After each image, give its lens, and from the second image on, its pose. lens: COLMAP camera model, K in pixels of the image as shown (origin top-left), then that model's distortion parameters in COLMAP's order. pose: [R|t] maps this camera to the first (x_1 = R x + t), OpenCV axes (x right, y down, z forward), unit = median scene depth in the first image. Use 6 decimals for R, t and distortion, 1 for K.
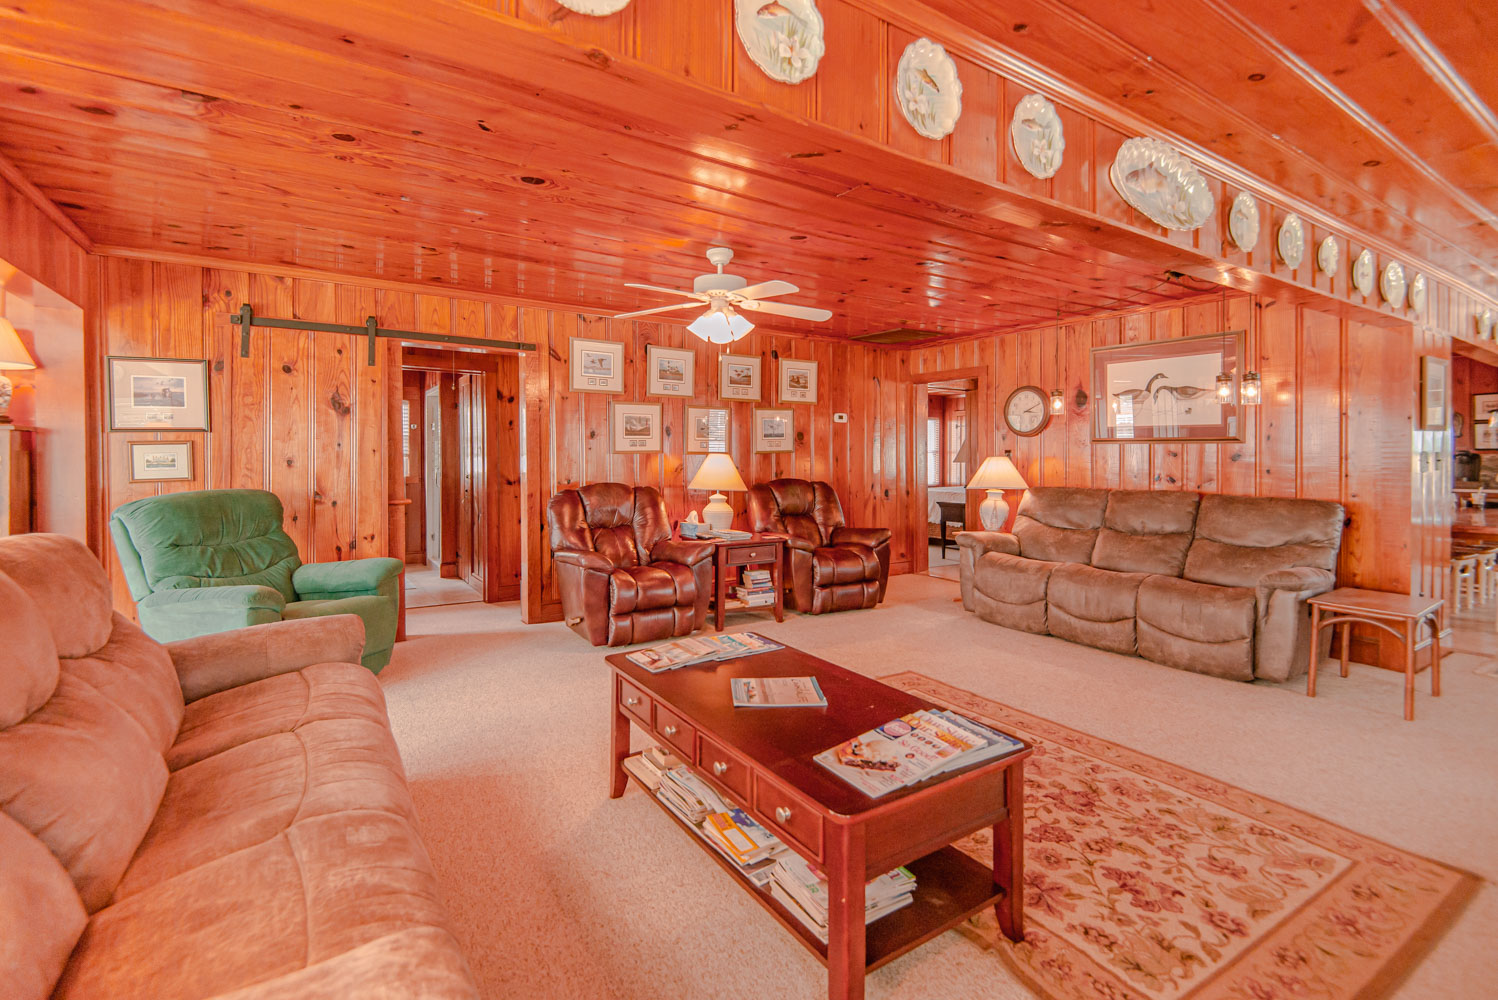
lens RADIAL K [[678.9, 0, 741.6], [0, 678.9, 460.1], [0, 0, 1]] dist [-0.003367, -0.000571]
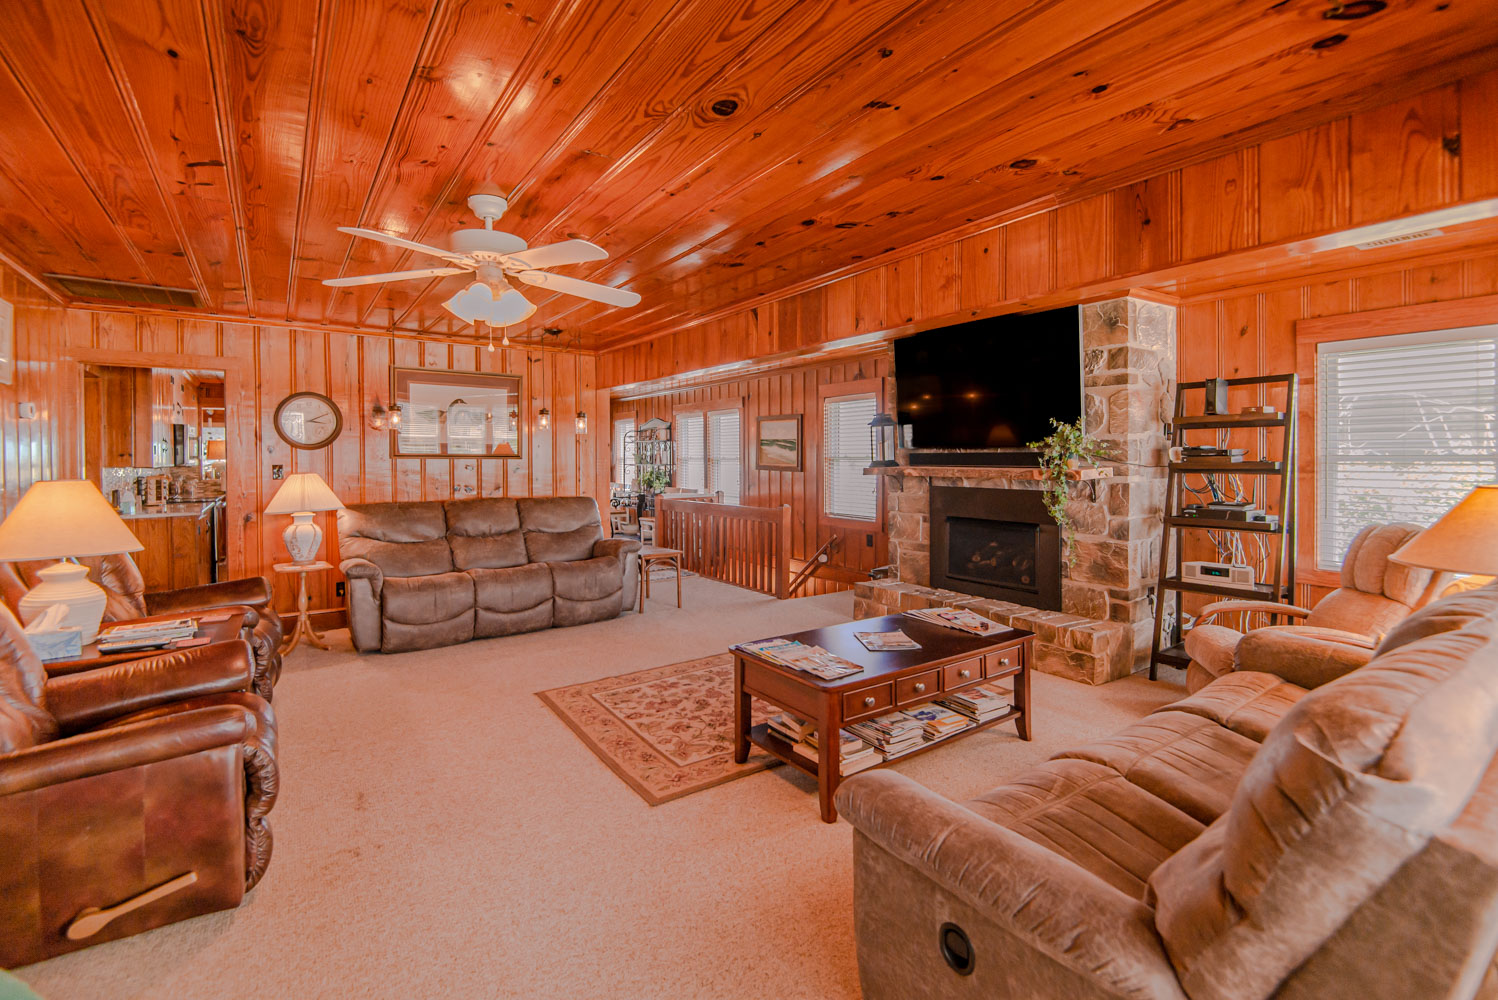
lens RADIAL K [[673.4, 0, 739.5], [0, 673.4, 460.5], [0, 0, 1]] dist [0.031019, -0.000151]
pose [[-0.030781, -0.004301, 0.999517, -0.626606], [0.013410, 0.999899, 0.004716, -0.022624], [-0.999436, 0.013549, -0.030720, 0.615980]]
